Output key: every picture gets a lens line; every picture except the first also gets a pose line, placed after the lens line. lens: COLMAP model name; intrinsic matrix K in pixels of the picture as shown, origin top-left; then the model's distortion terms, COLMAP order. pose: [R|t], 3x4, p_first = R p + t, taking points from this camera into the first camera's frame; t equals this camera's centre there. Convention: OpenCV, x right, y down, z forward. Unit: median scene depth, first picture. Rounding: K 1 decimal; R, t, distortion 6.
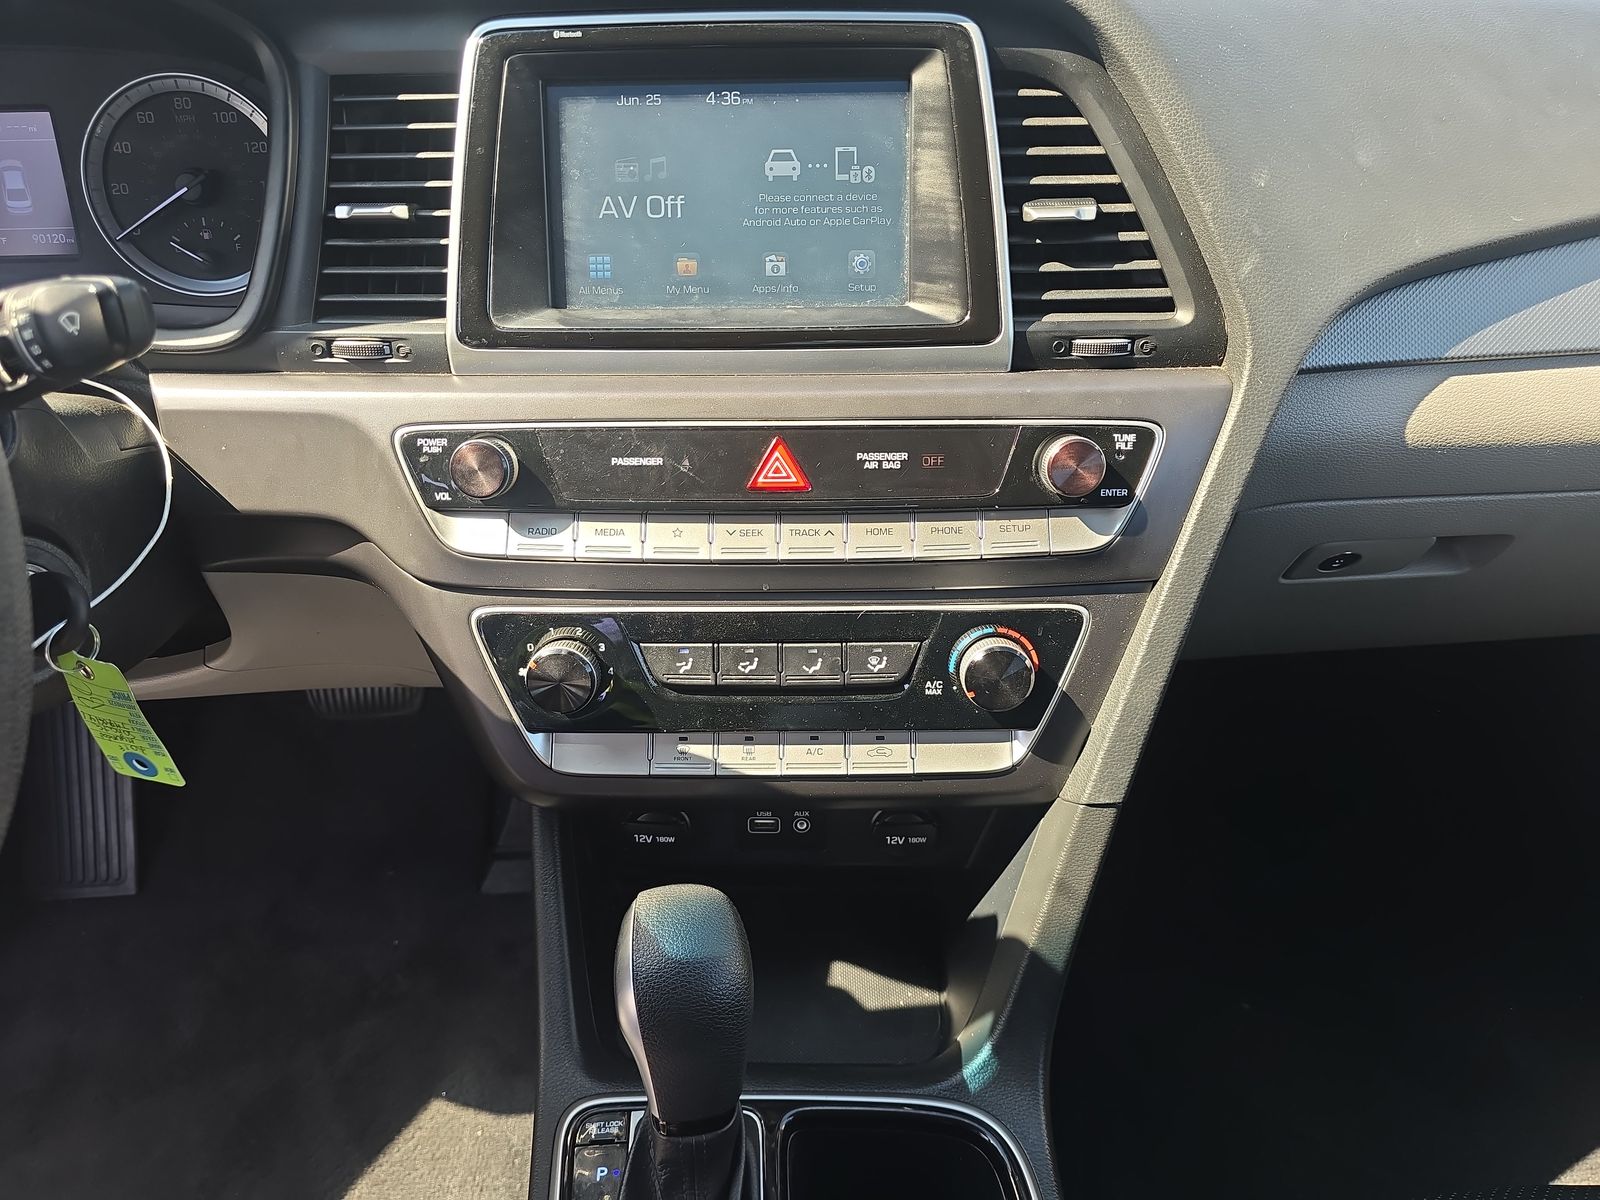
lens RADIAL K [[1086.5, 0, 807.5], [0, 1086.5, 611.7], [0, 0, 1]] dist [0.019673, -0.027659]
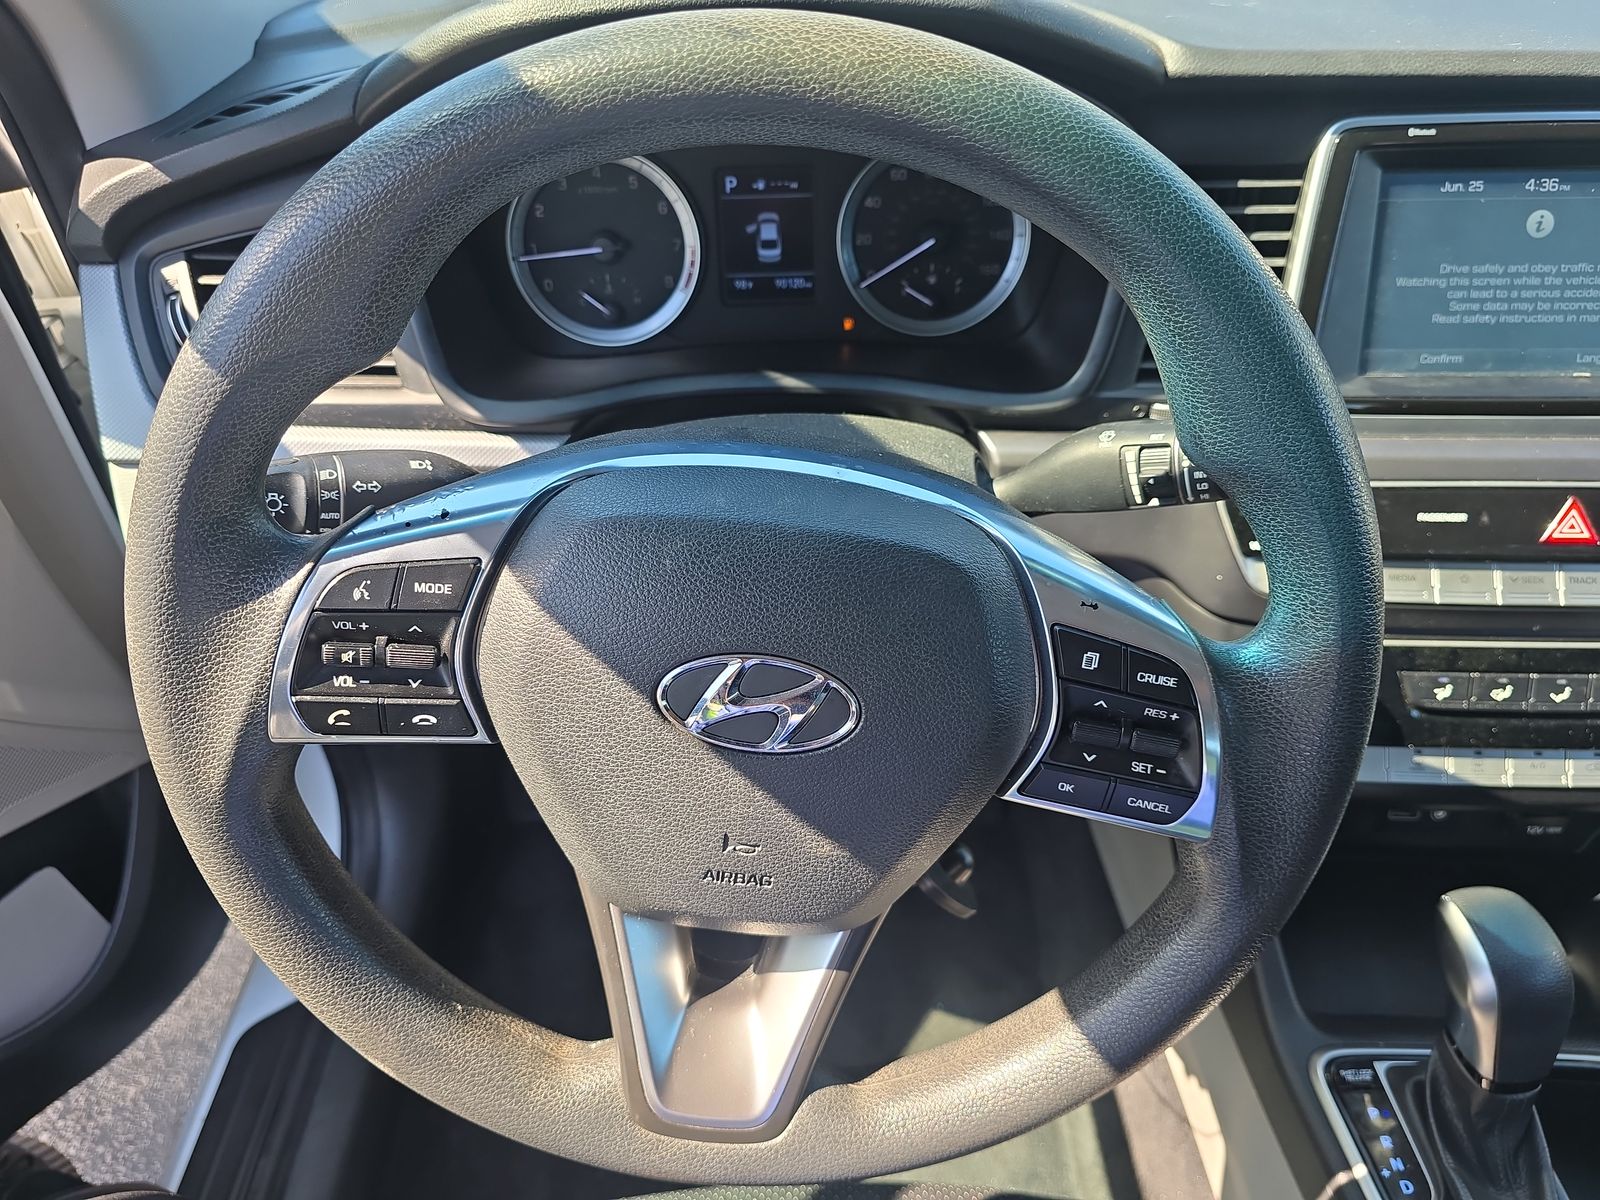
lens RADIAL K [[1086.5, 0, 801.6], [0, 1086.5, 589.6], [0, 0, 1]] dist [0.019673, -0.027659]
pose [[0.998061, 0.014914, -0.060438, -0.729093], [-0.009326, 0.995743, 0.091703, -0.157446], [0.061549, -0.090962, 0.993951, -0.160060]]
